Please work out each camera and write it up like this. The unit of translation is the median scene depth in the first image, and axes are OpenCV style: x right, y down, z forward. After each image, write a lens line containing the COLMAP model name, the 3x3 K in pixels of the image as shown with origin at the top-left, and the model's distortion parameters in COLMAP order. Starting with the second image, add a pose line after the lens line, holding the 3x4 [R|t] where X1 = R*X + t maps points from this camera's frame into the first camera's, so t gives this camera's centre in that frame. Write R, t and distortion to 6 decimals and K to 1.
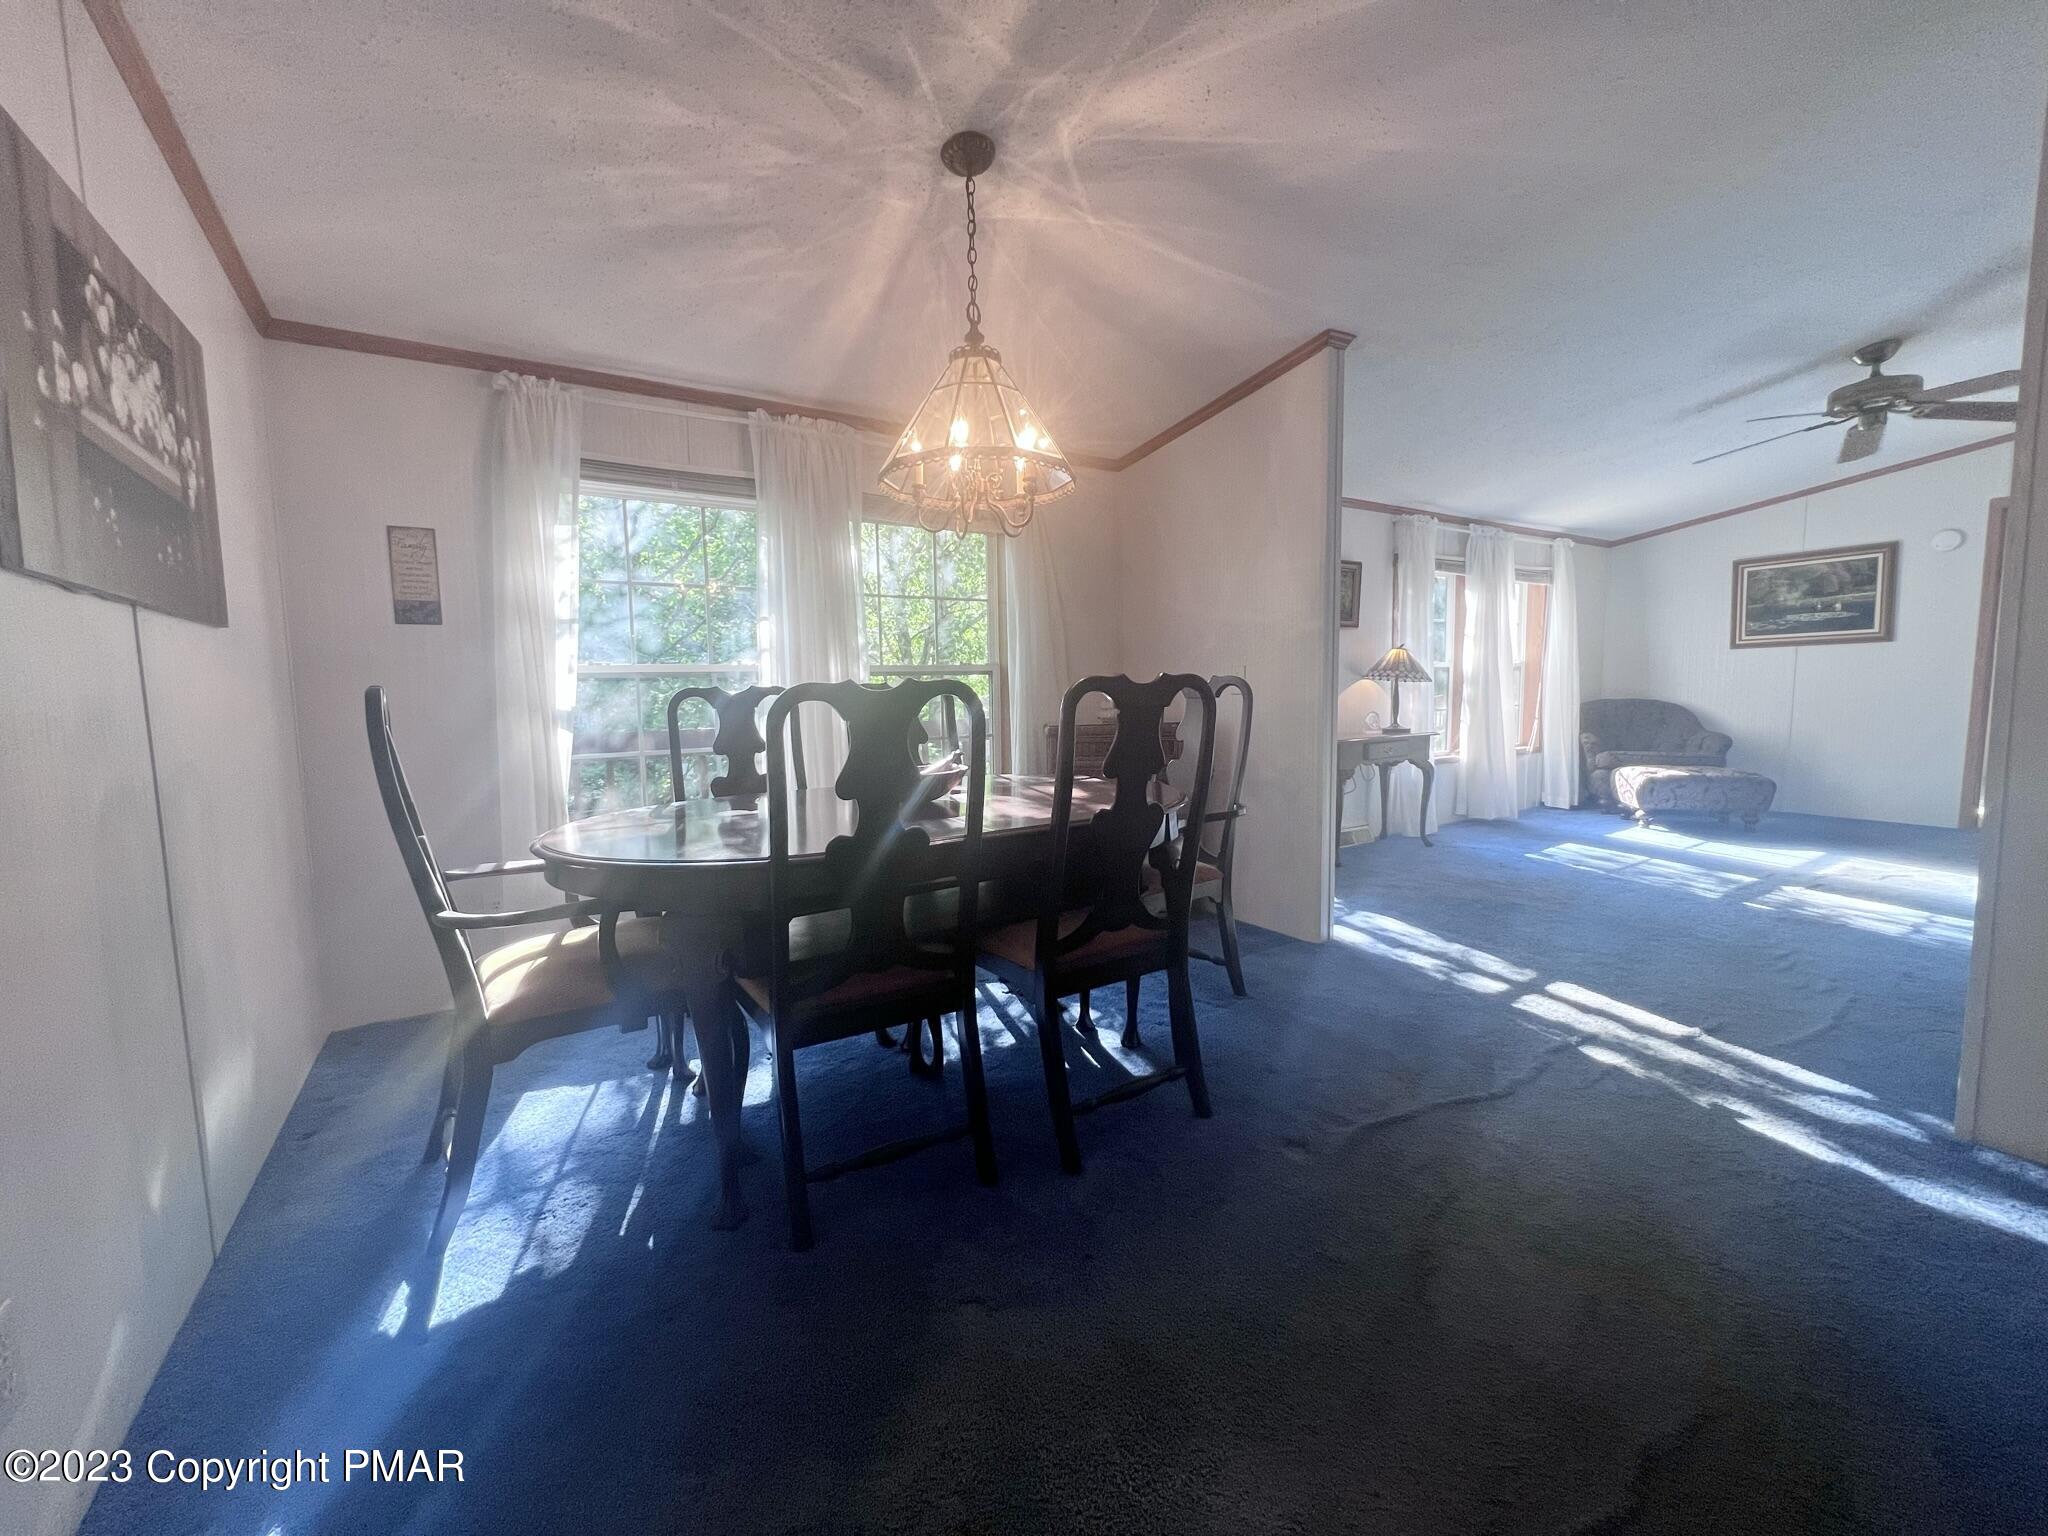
lens RADIAL K [[823.1, 0, 1024.0], [0, 823.1, 768.0], [0, 0, 1]] dist [0.001399, 0.000201]
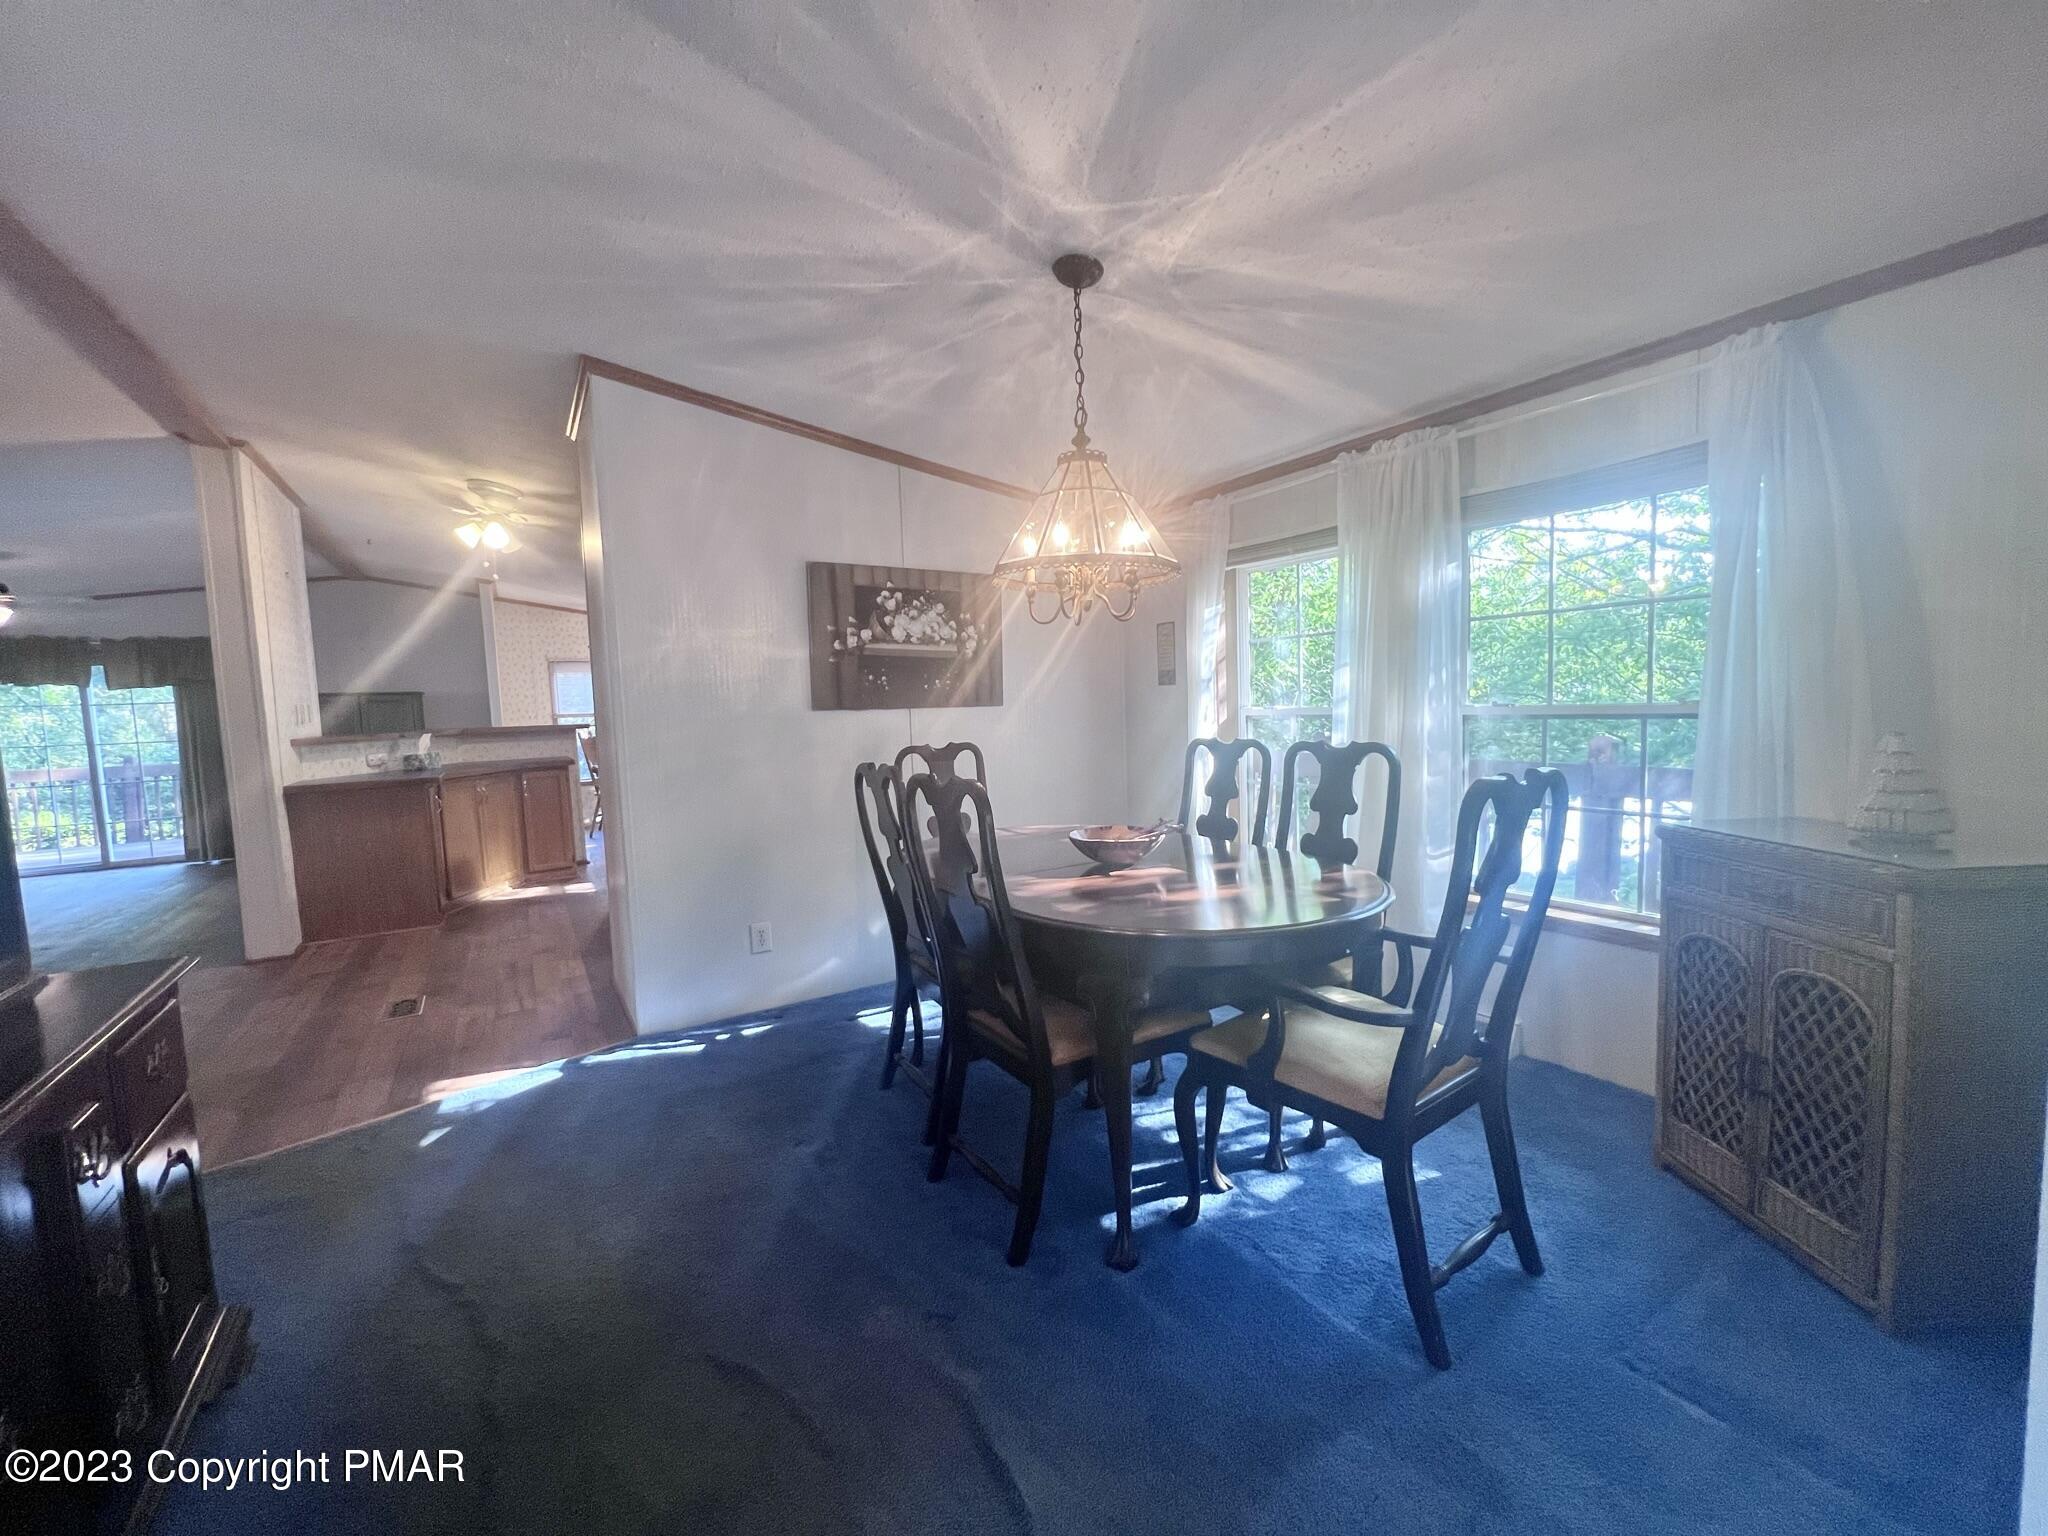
lens RADIAL K [[823.1, 0, 1024.0], [0, 823.1, 768.0], [0, 0, 1]] dist [0.001399, 0.000201]
pose [[0.002655, 0.097493, -0.995233, 0.988560], [-0.060474, 0.993430, 0.097156, -0.188149], [0.998166, 0.059928, 0.008533, 0.893896]]
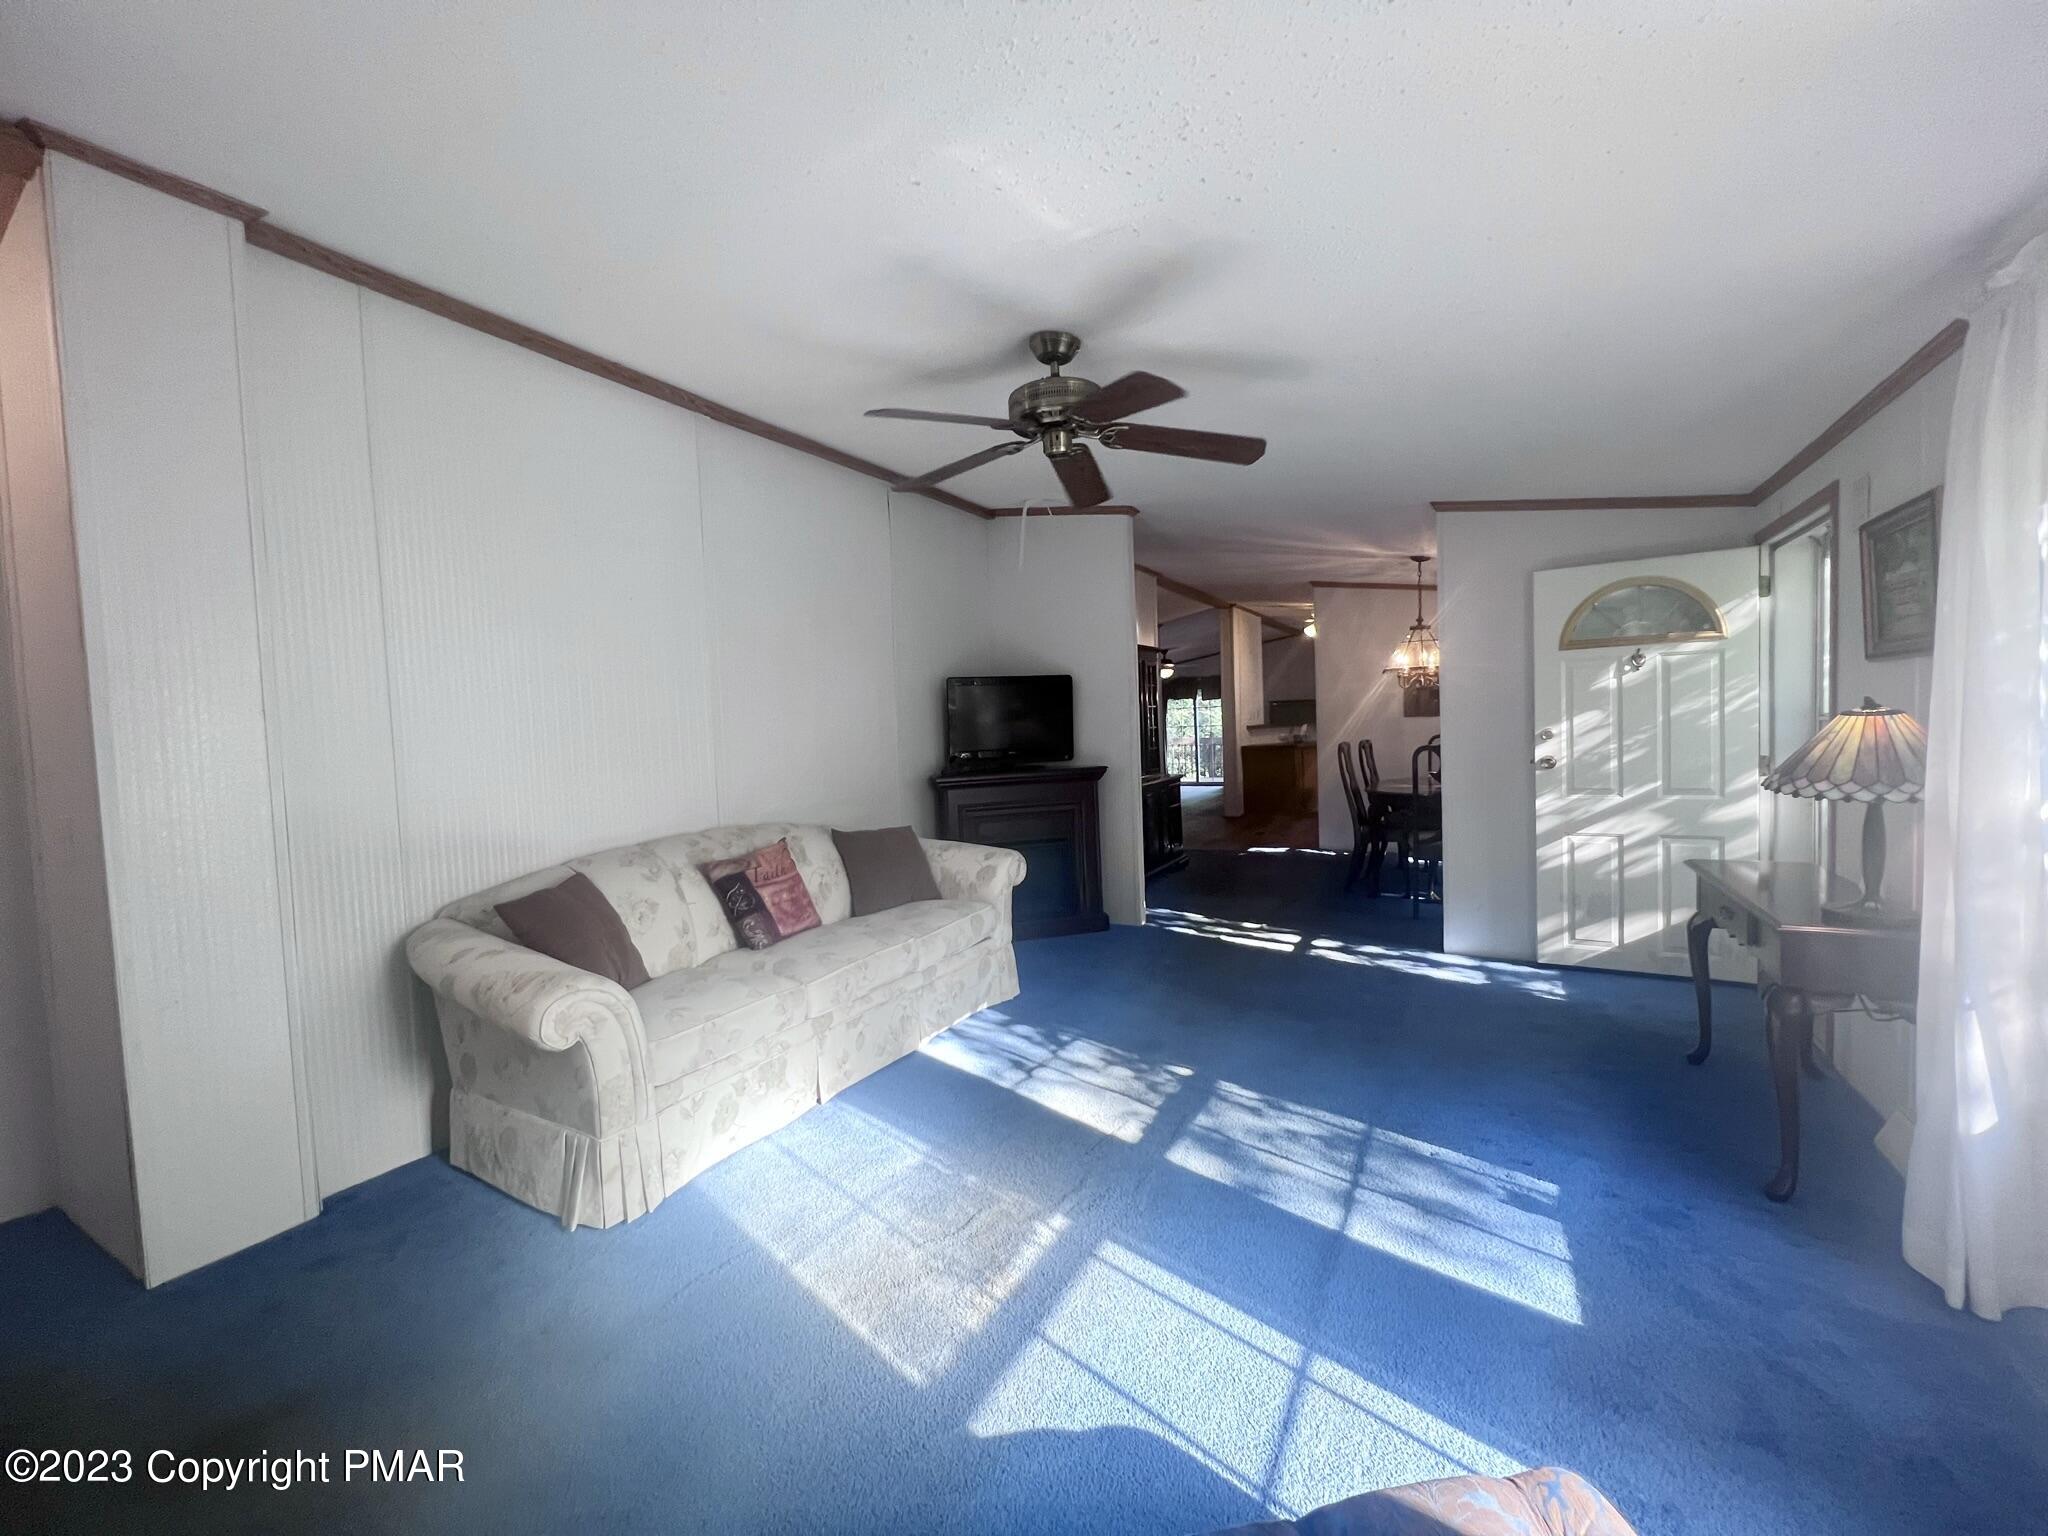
lens RADIAL K [[823.1, 0, 1024.0], [0, 823.1, 768.0], [0, 0, 1]] dist [0.001399, 0.000201]
pose [[-0.878738, 0.072669, -0.471740, 2.559192], [0.004137, 0.989464, 0.144717, -0.439116], [0.477286, 0.125217, -0.869781, 2.962872]]
